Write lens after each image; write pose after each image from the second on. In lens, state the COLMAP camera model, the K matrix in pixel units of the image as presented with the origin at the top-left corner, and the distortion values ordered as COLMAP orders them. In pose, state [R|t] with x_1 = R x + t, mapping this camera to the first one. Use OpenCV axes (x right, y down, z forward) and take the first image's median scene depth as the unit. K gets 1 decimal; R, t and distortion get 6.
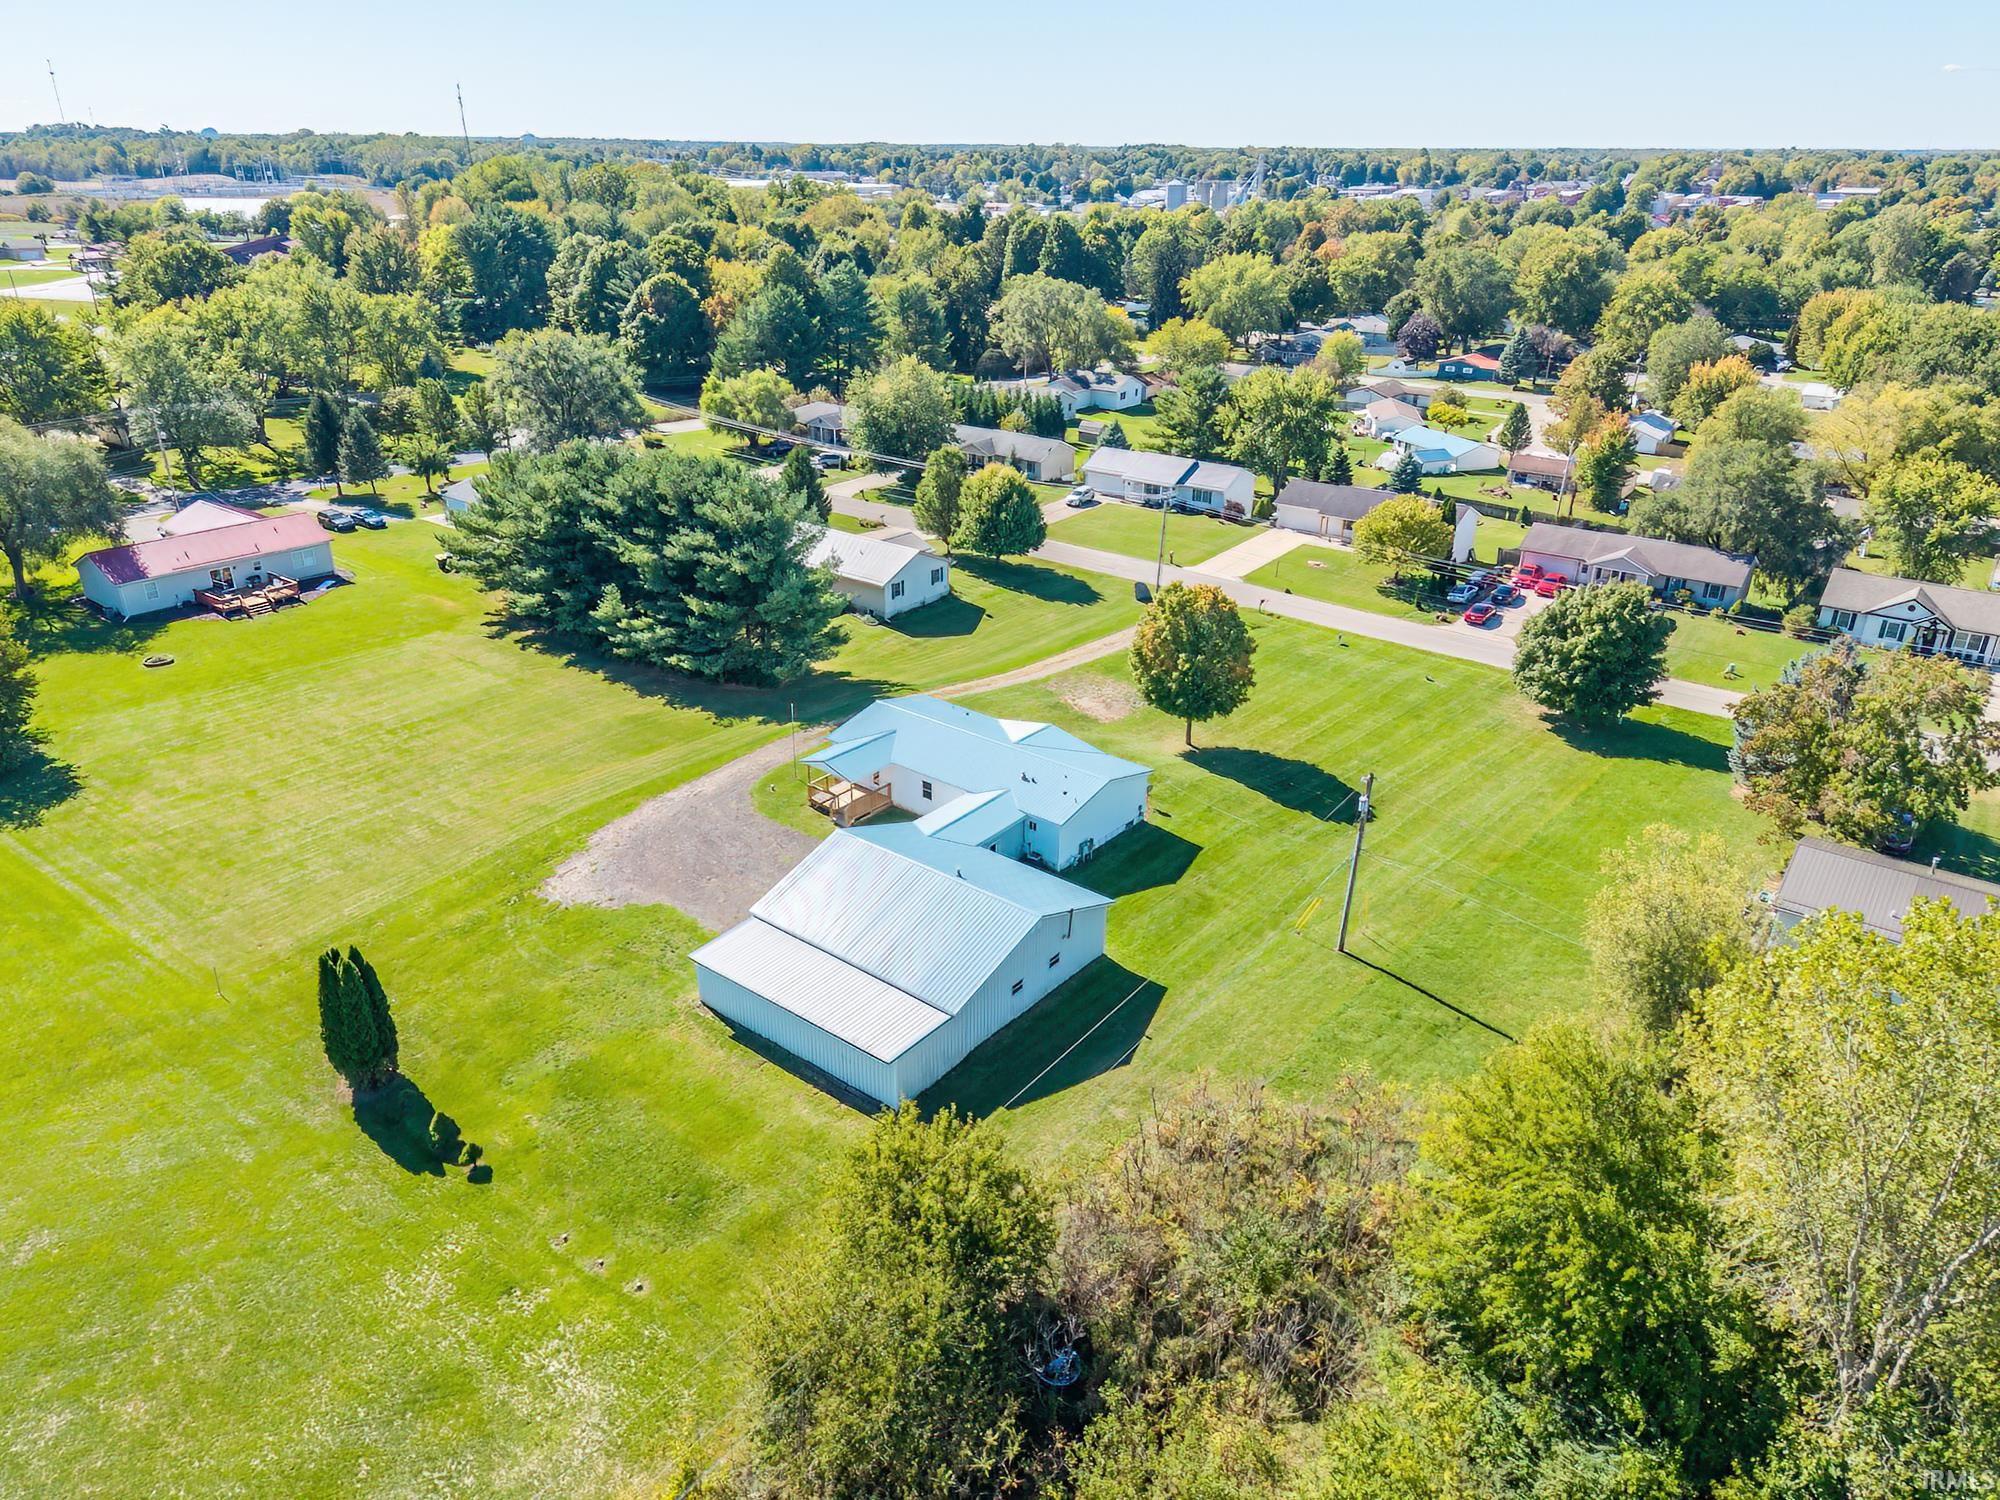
lens RADIAL K [[1320.3, 0, 1014.6], [0, 1320.3, 752.5], [0, 0, 1]] dist [0.018091, 0.005017]
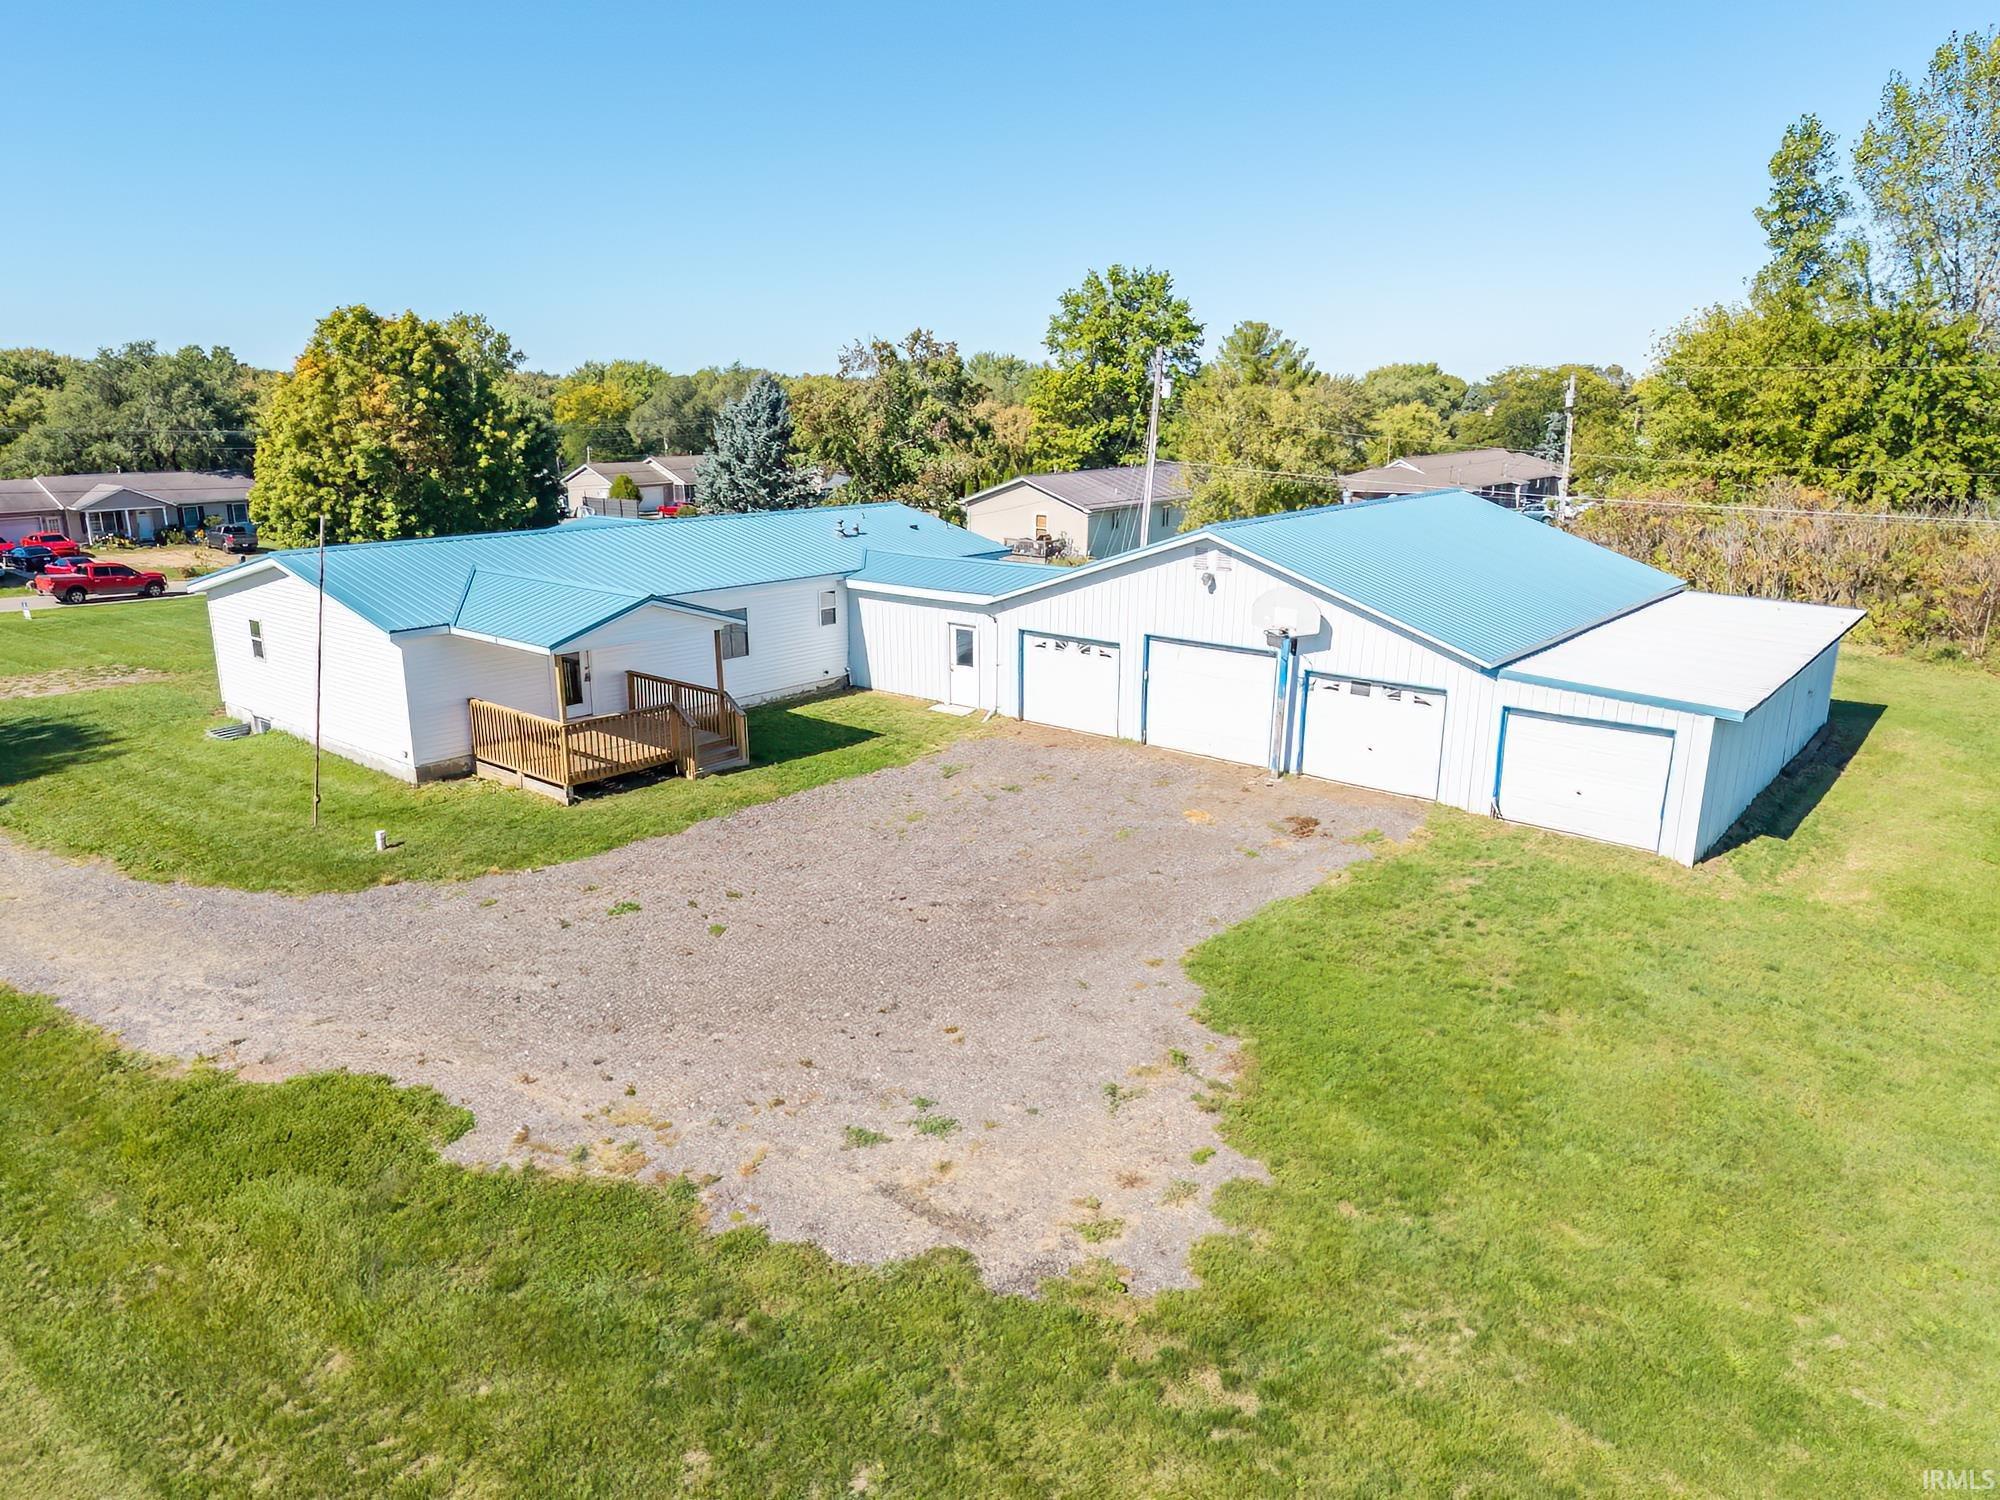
lens RADIAL K [[1320.3, 0, 1014.6], [0, 1320.3, 752.5], [0, 0, 1]] dist [0.018091, 0.005017]
pose [[0.000921, -0.262400, 0.964959, -0.386829], [0.403263, 0.883116, 0.239760, -0.002533], [-0.915084, 0.388911, 0.106629, 0.737423]]
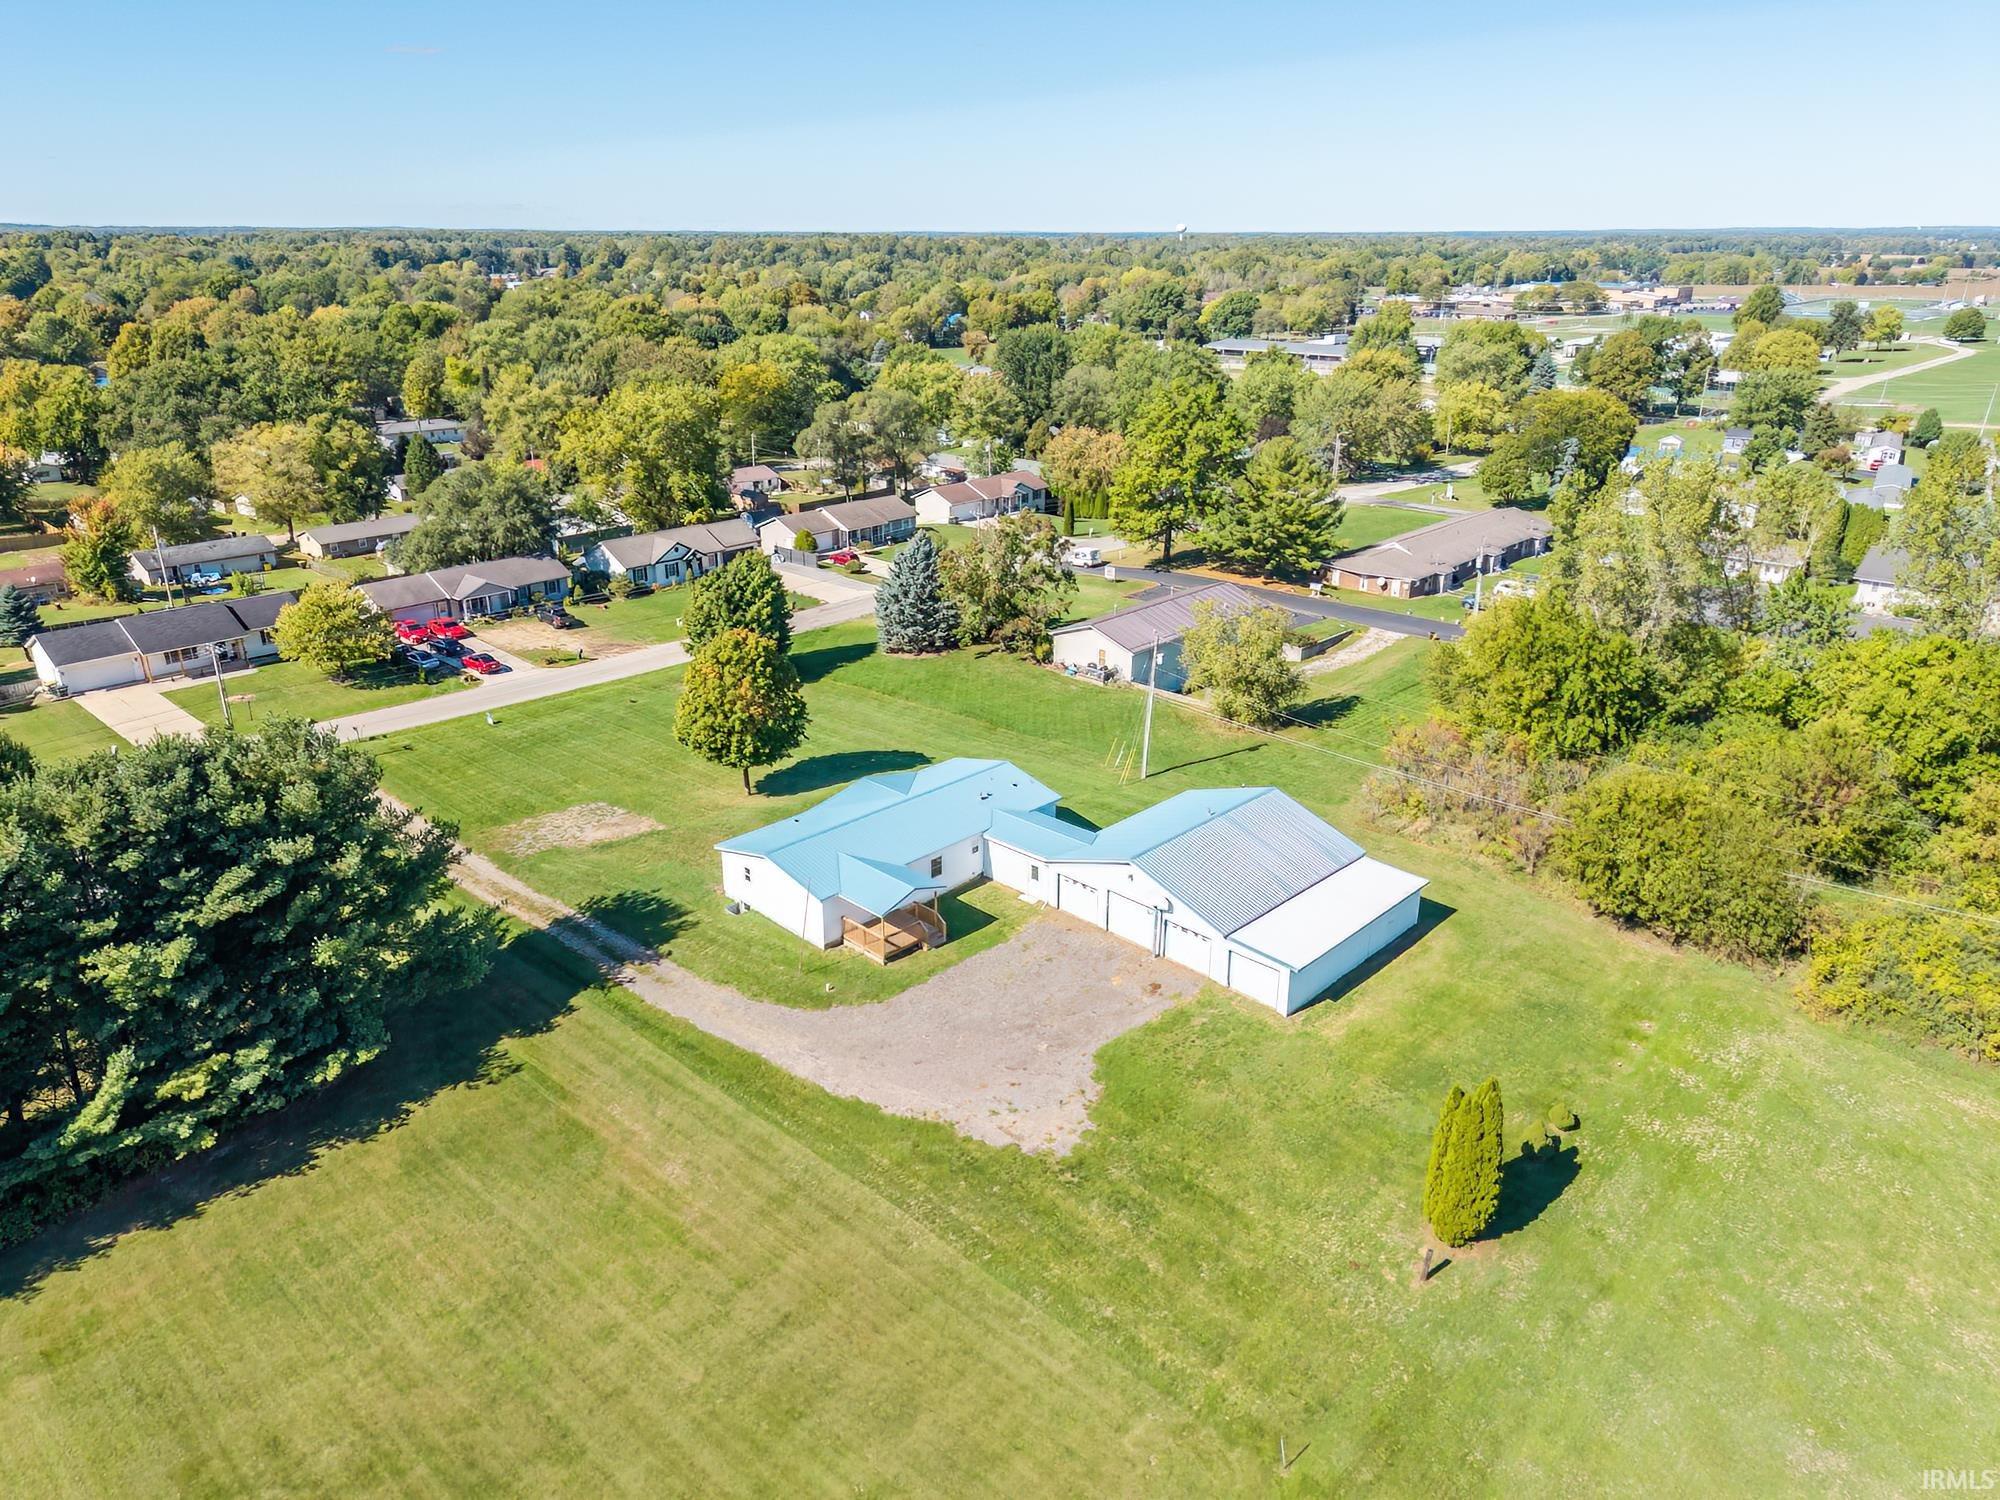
lens RADIAL K [[1324.7, 0, 1000.0], [0, 1324.7, 750.0], [0, 0, 1]] dist [0.104743, -0.114570]
pose [[0.095731, -0.368014, 0.924879, -0.747978], [0.410611, 0.861010, 0.300099, -0.254484], [-0.906771, 0.351037, 0.233536, 0.586402]]
